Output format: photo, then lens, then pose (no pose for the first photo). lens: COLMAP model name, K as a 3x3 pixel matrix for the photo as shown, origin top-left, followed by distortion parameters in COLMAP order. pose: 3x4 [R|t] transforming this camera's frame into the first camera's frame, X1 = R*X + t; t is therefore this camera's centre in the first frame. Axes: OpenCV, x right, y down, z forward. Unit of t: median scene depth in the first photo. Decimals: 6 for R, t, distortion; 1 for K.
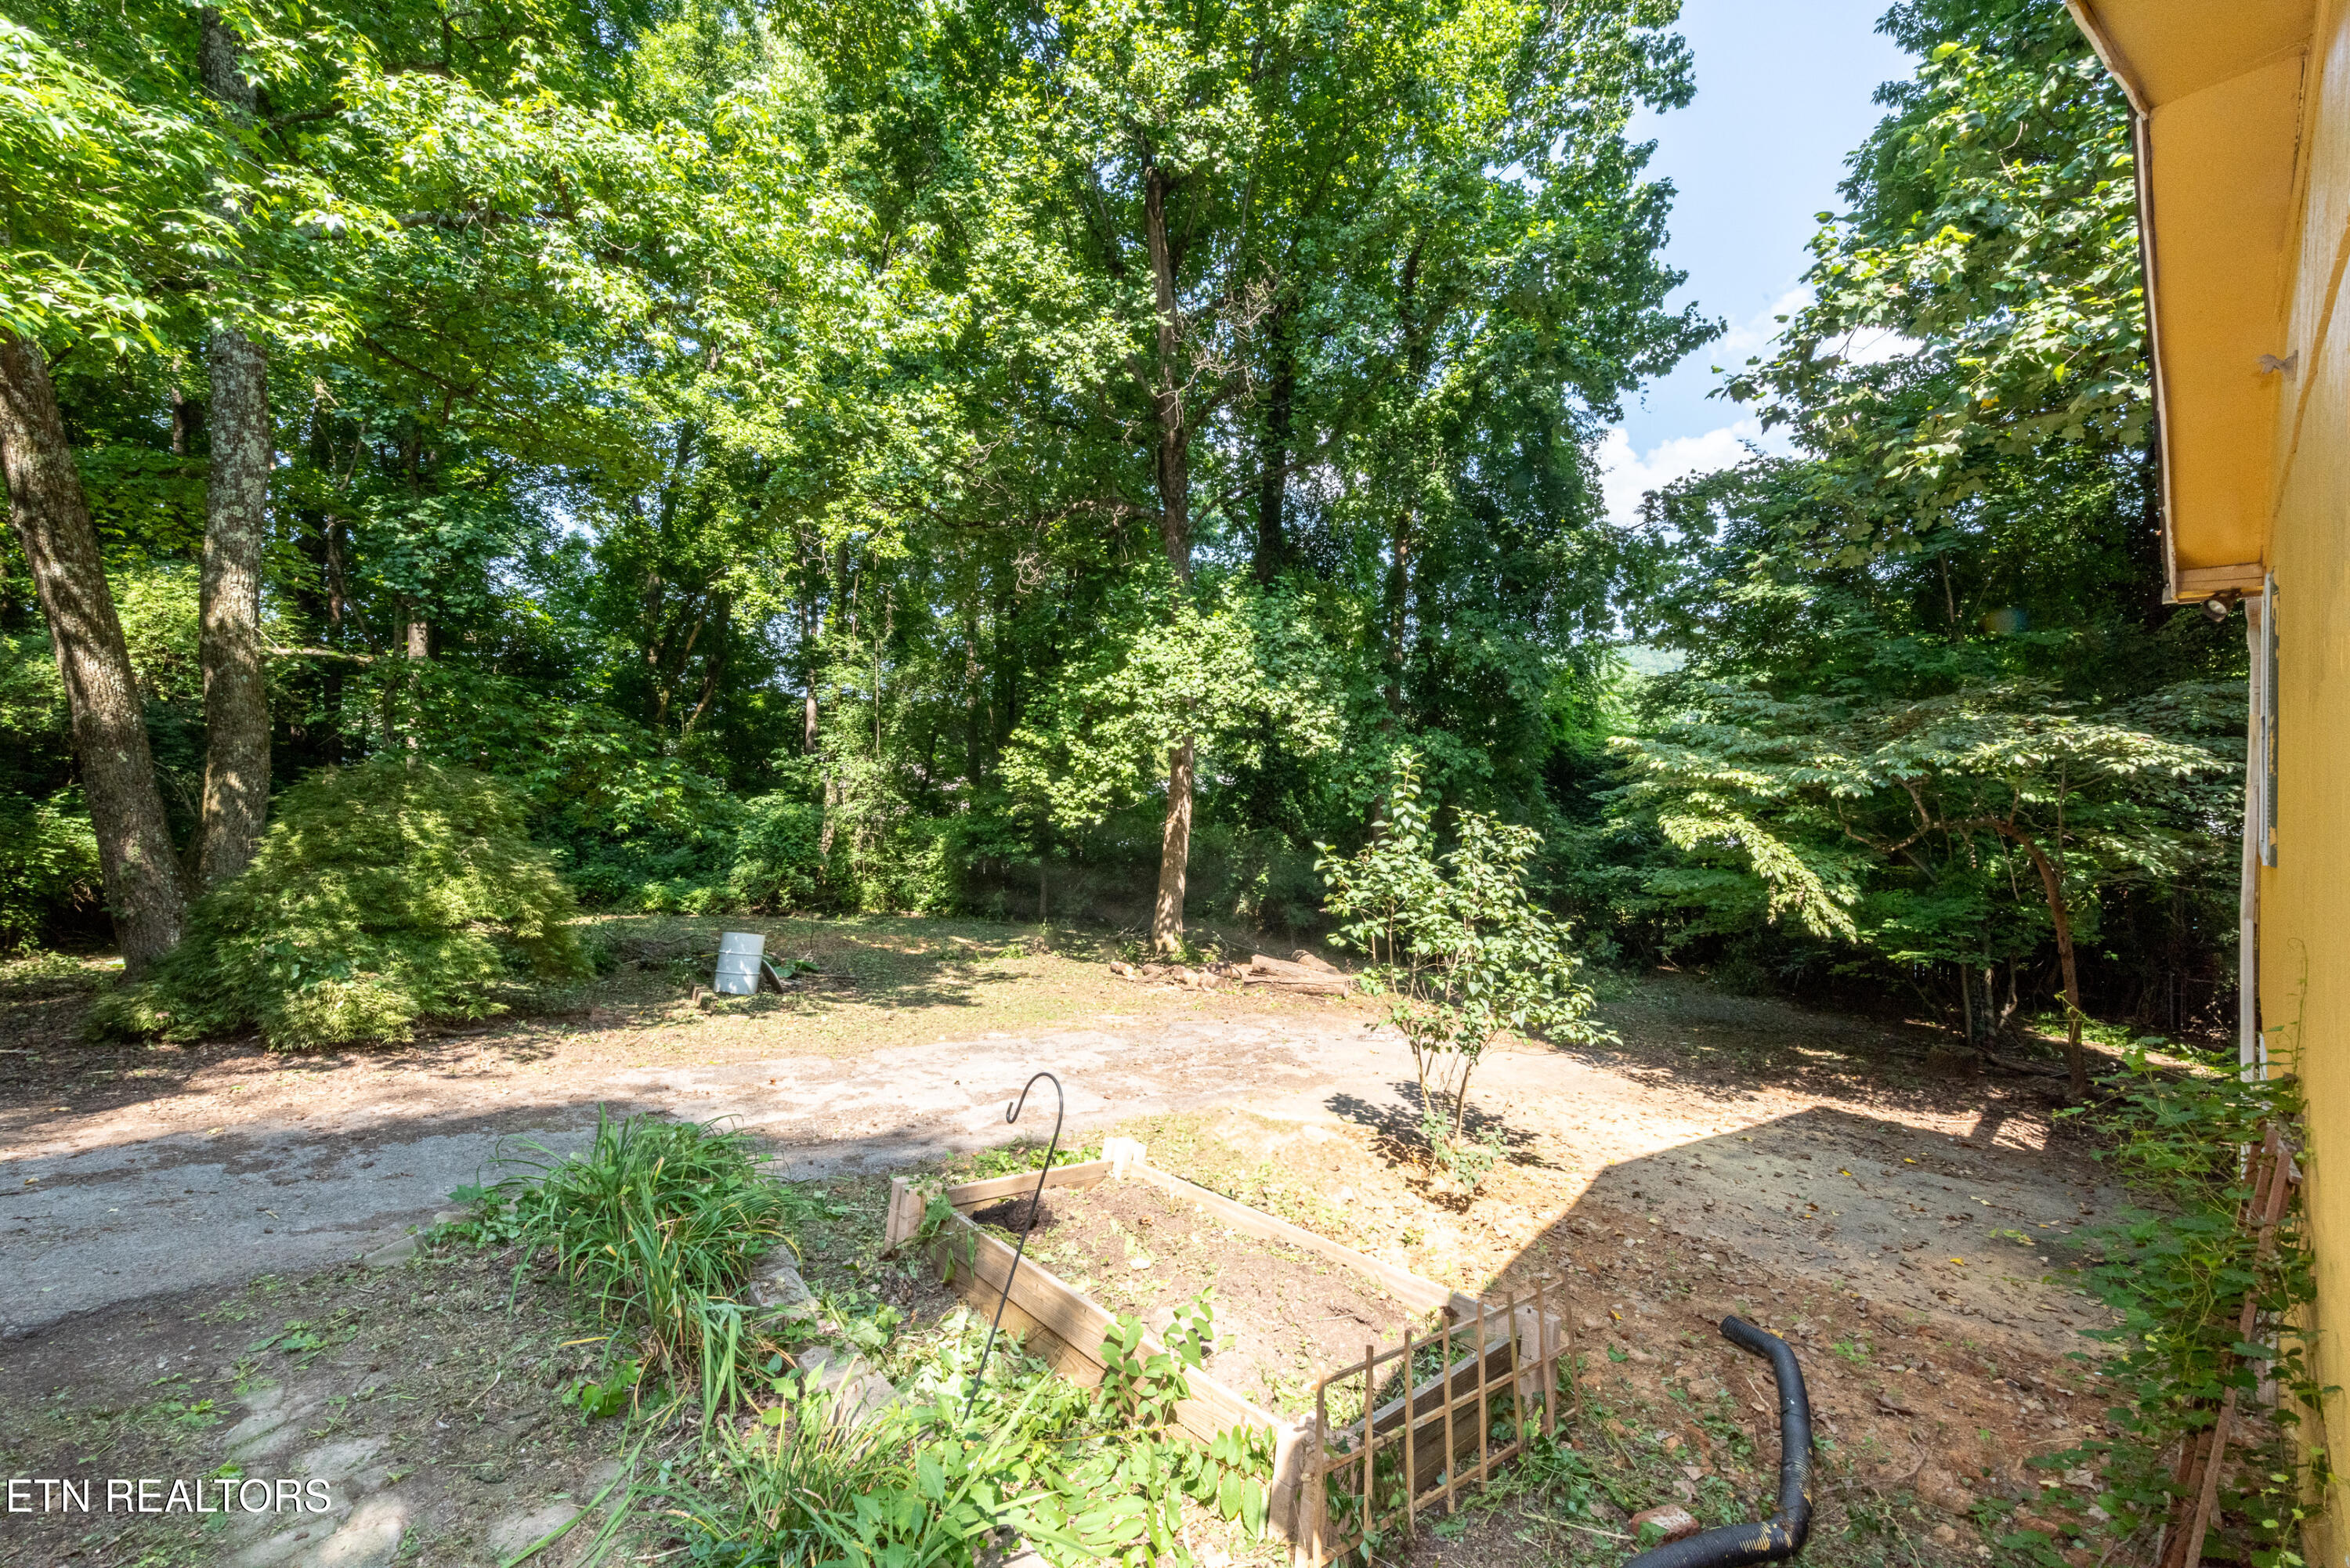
lens RADIAL K [[958.8, 0, 1200.5], [0, 958.8, 765.2], [0, 0, 1]] dist [0.004067, 0.000108]
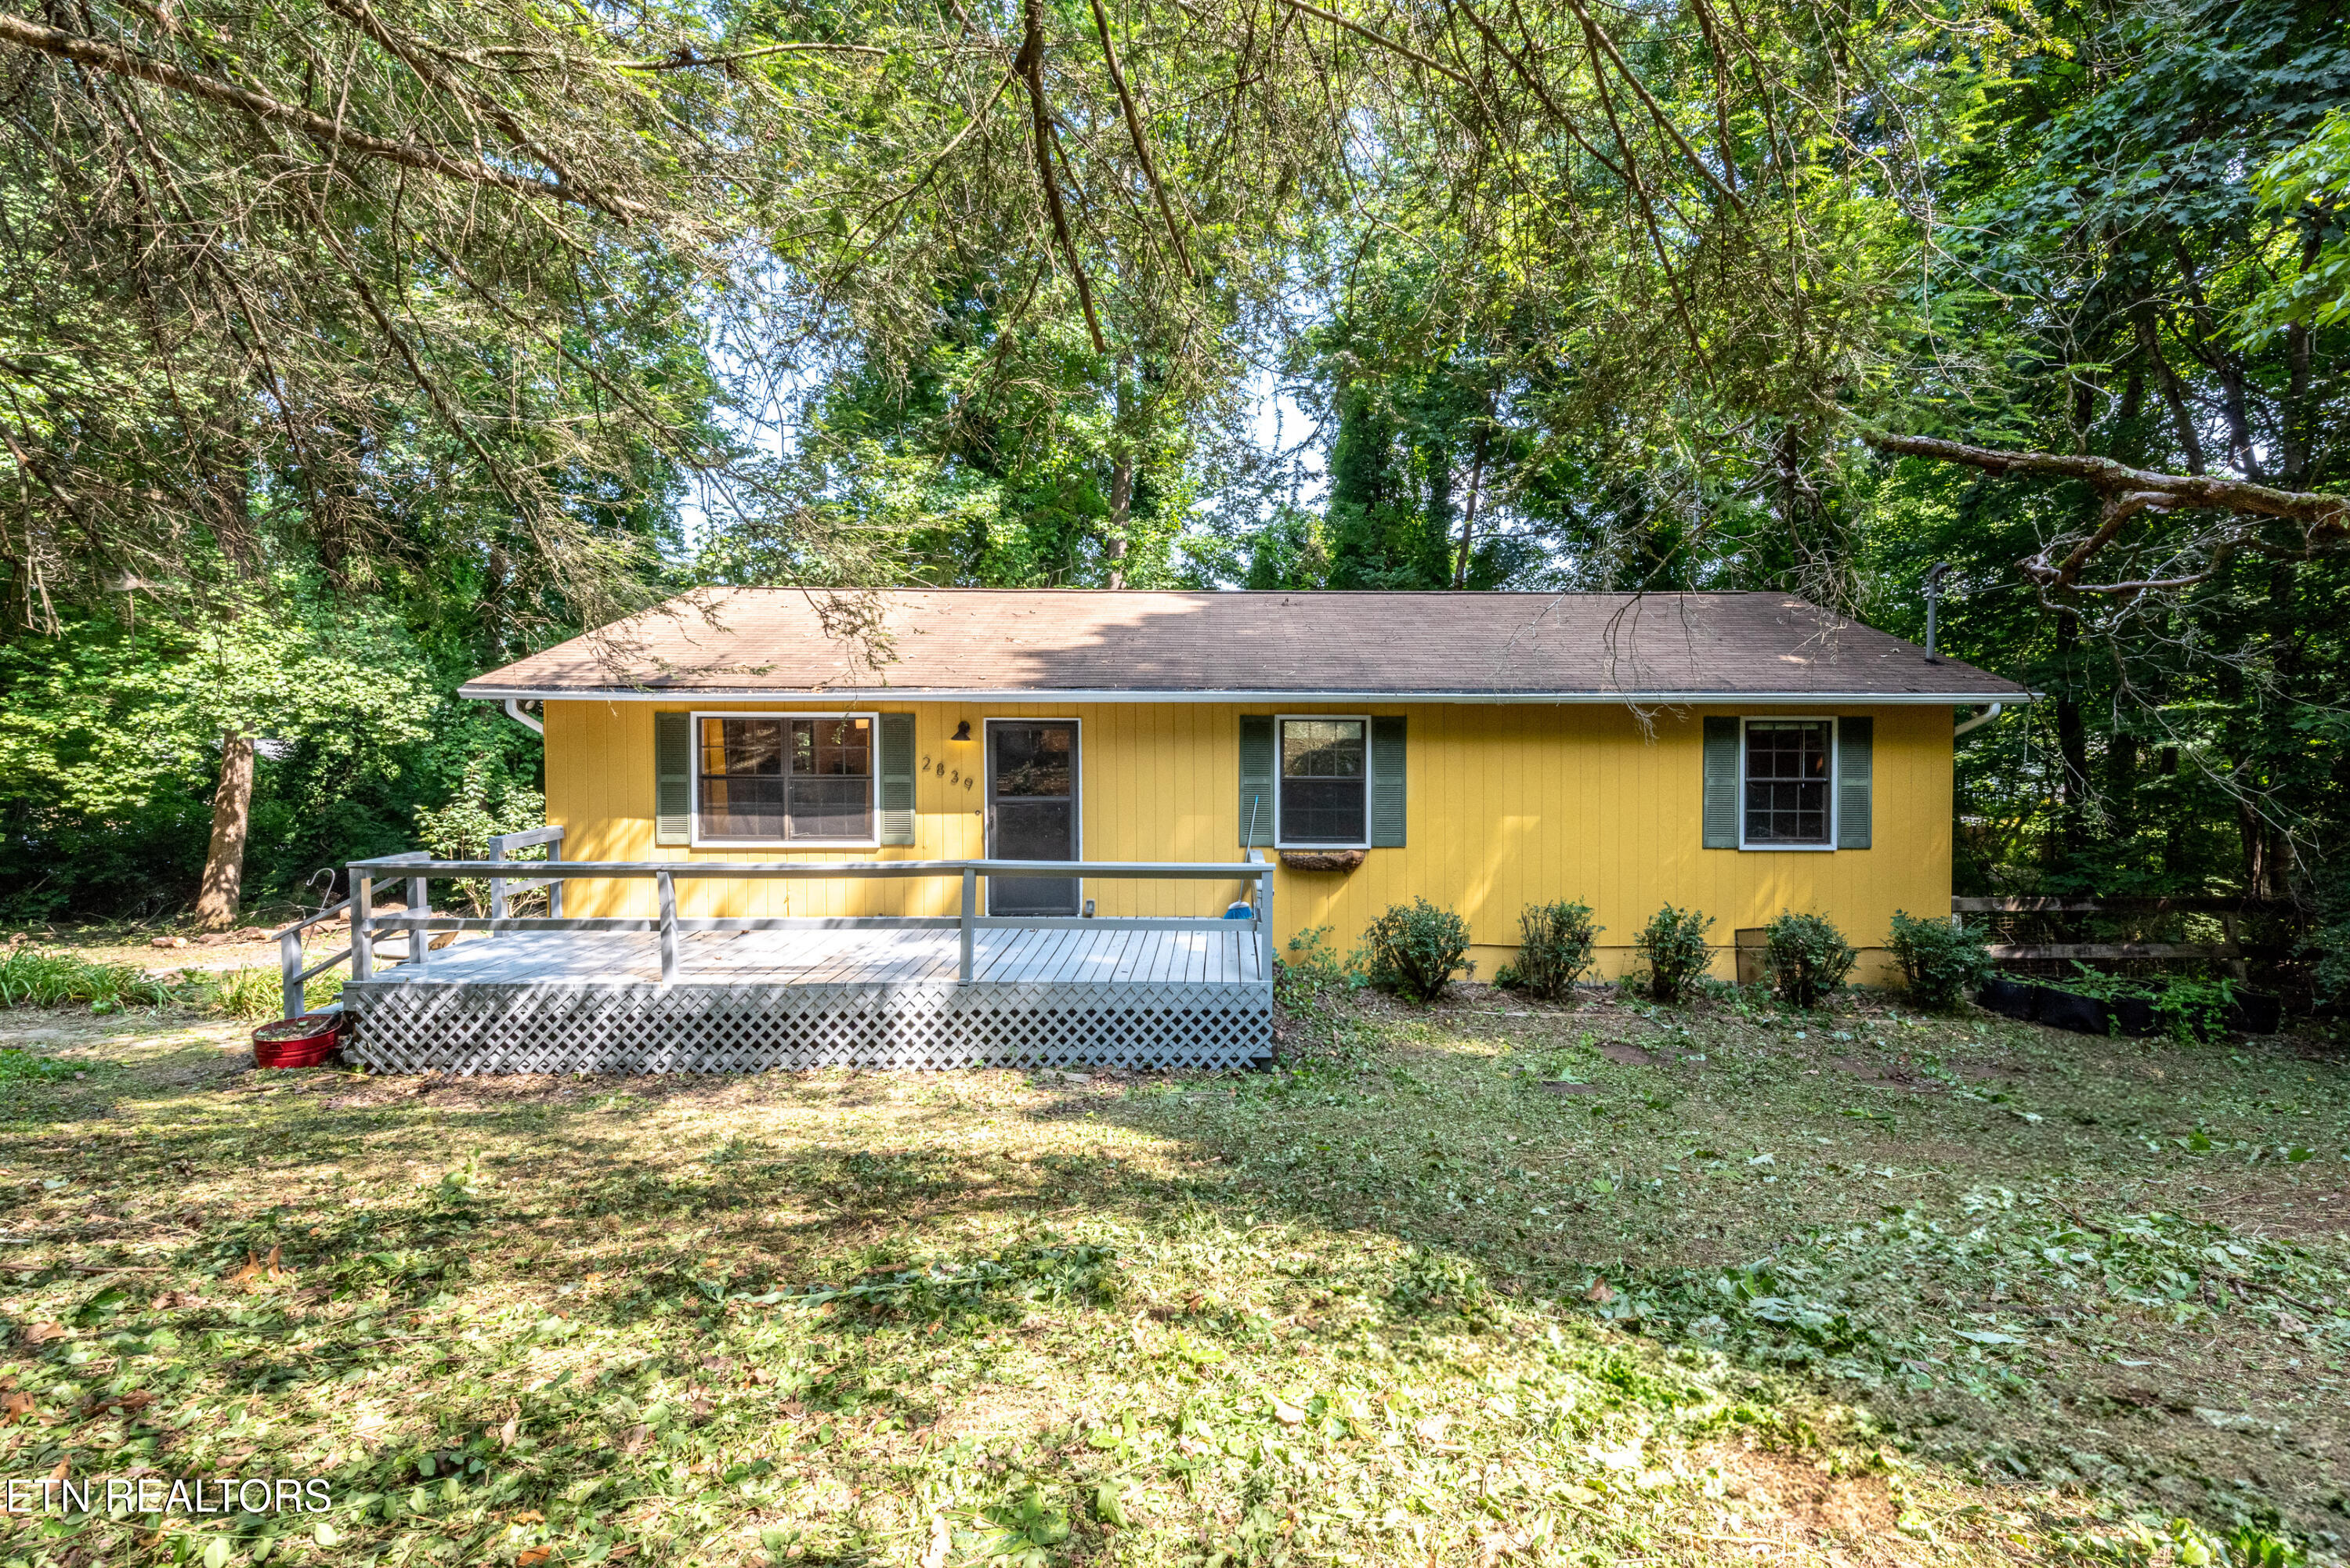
lens RADIAL K [[958.8, 0, 1218.4], [0, 958.8, 742.4], [0, 0, 1]] dist [0.004067, 0.000108]
pose [[0.677355, -0.009203, 0.735599, -0.021673], [-0.007638, 0.999780, 0.019542, -0.010419], [-0.735617, -0.018855, 0.677135, -0.157604]]
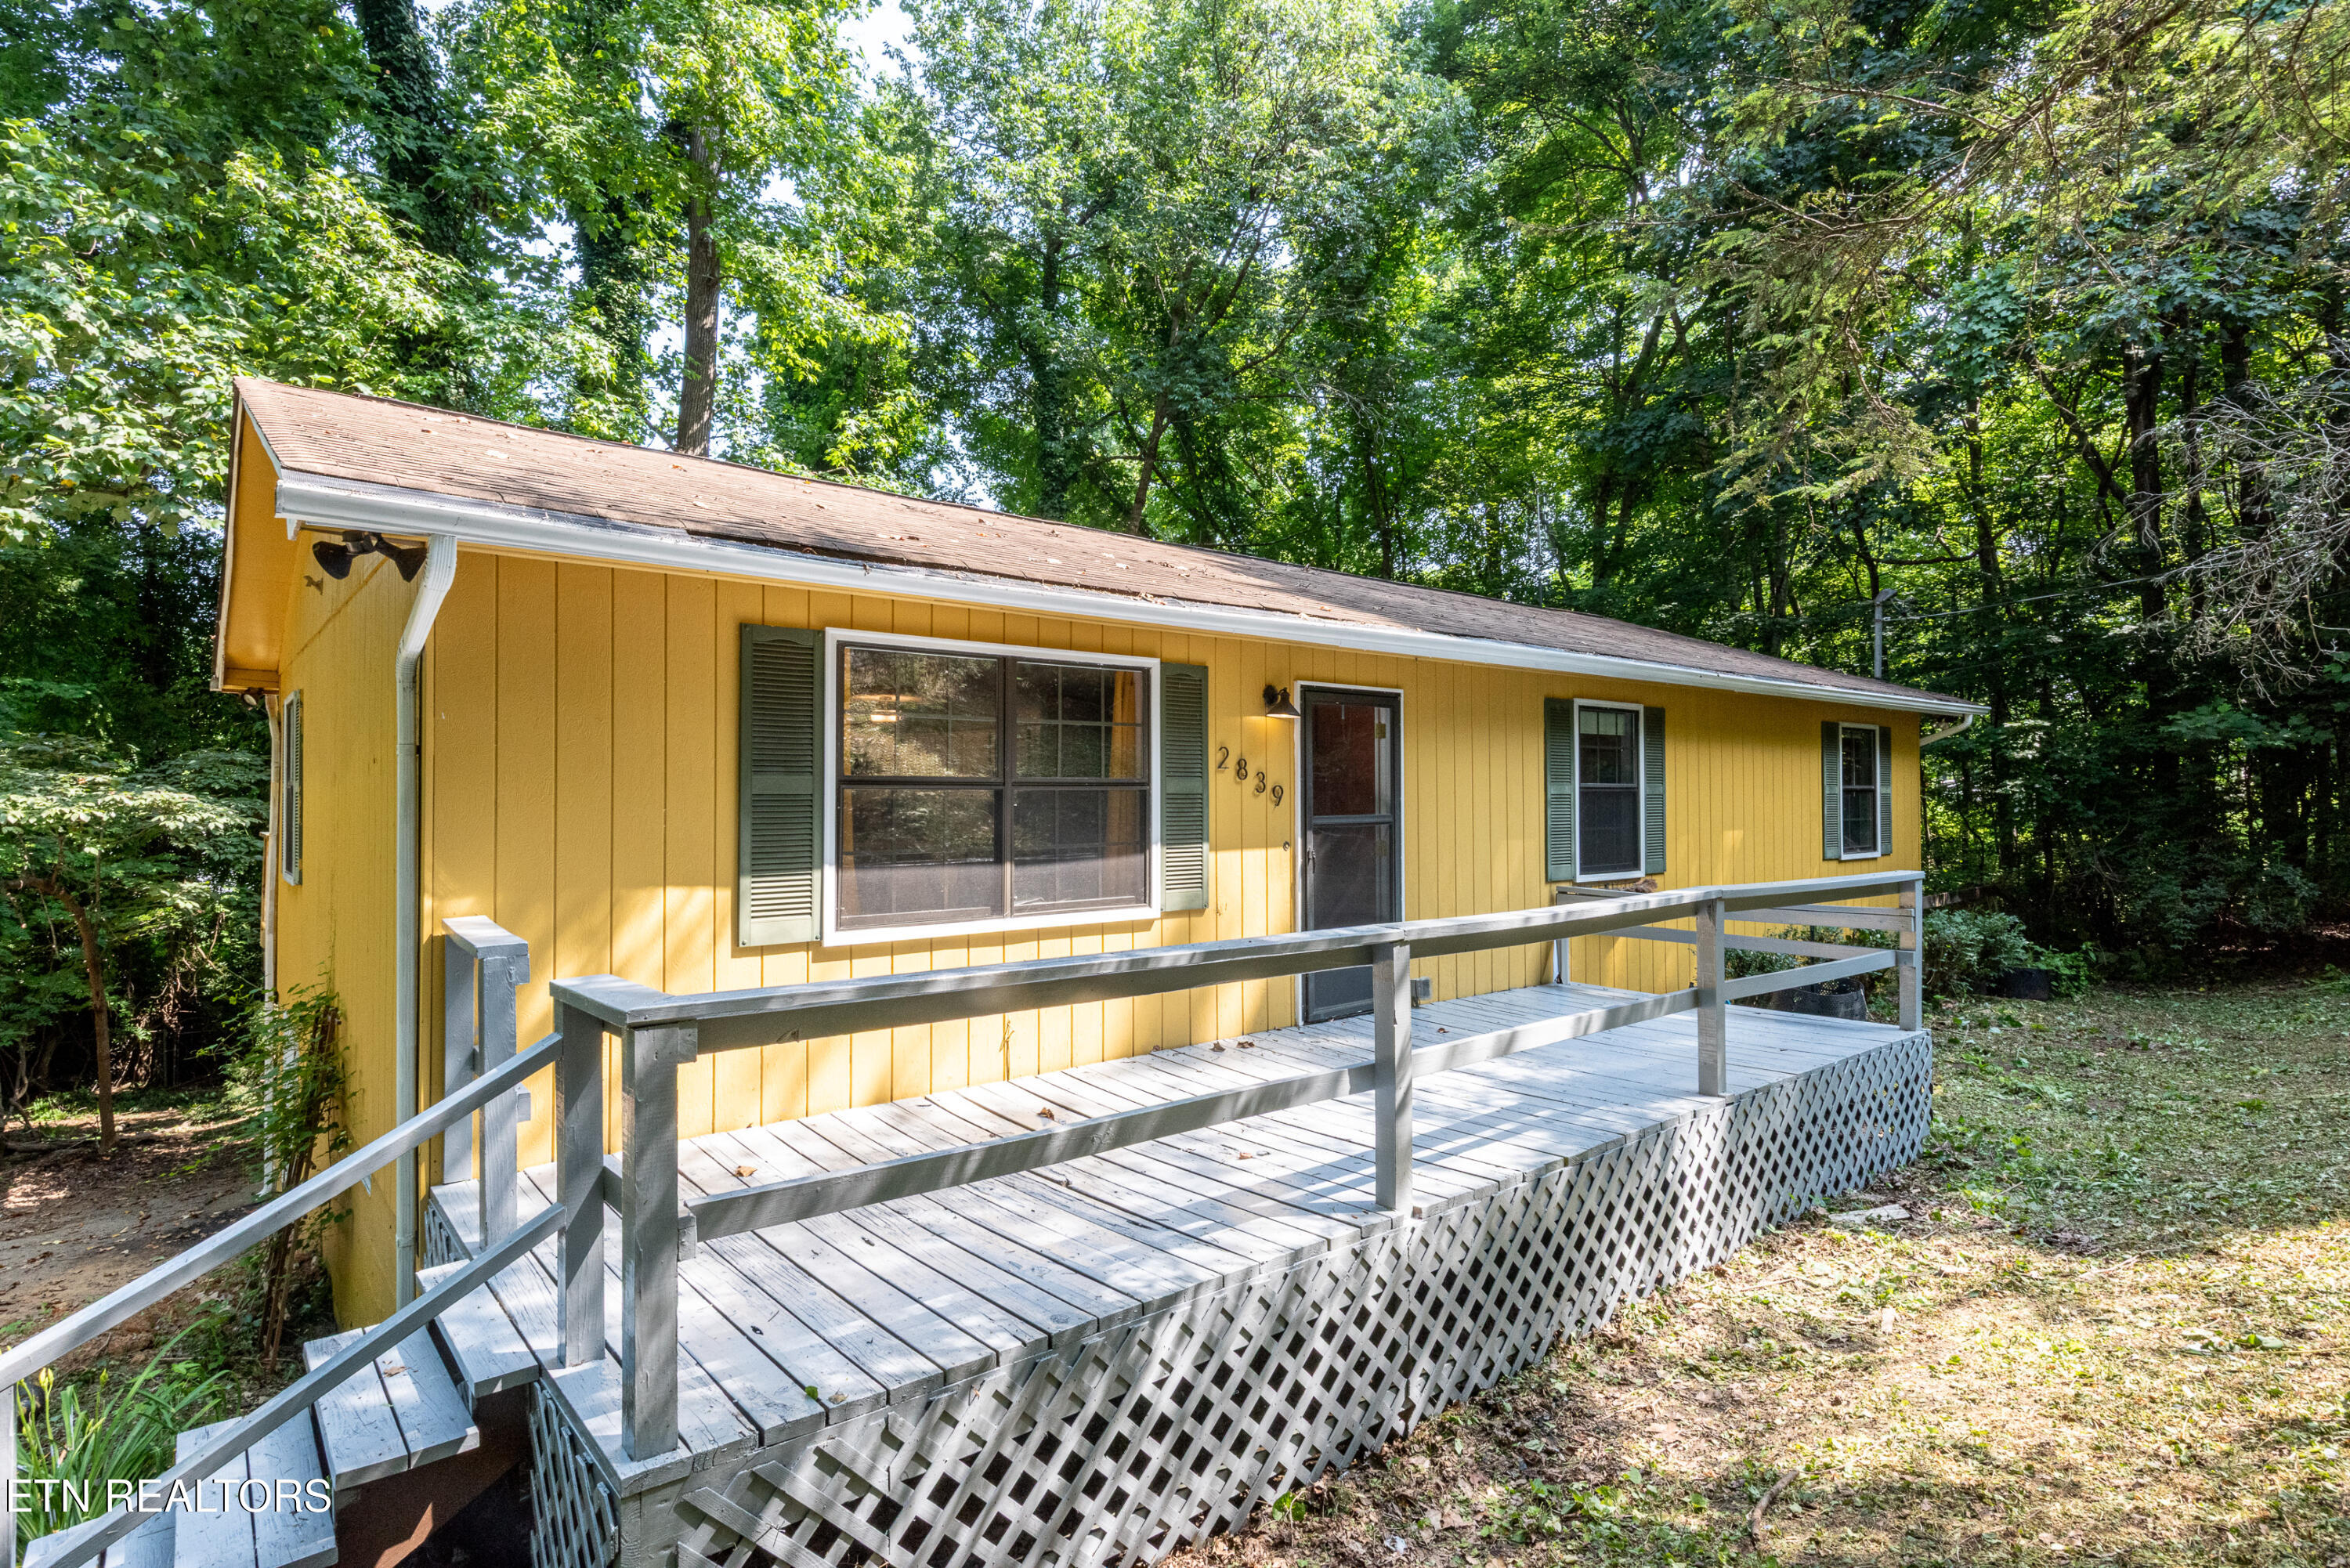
lens RADIAL K [[1185.6, 0, 1110.0], [0, 1185.6, 793.0], [0, 0, 1]] dist [0.003717, -0.000902]
pose [[0.088008, 0.018445, 0.995949, -0.042557], [0.009490, 0.999768, -0.019355, 0.000415], [-0.996075, 0.011155, 0.087813, -0.028905]]
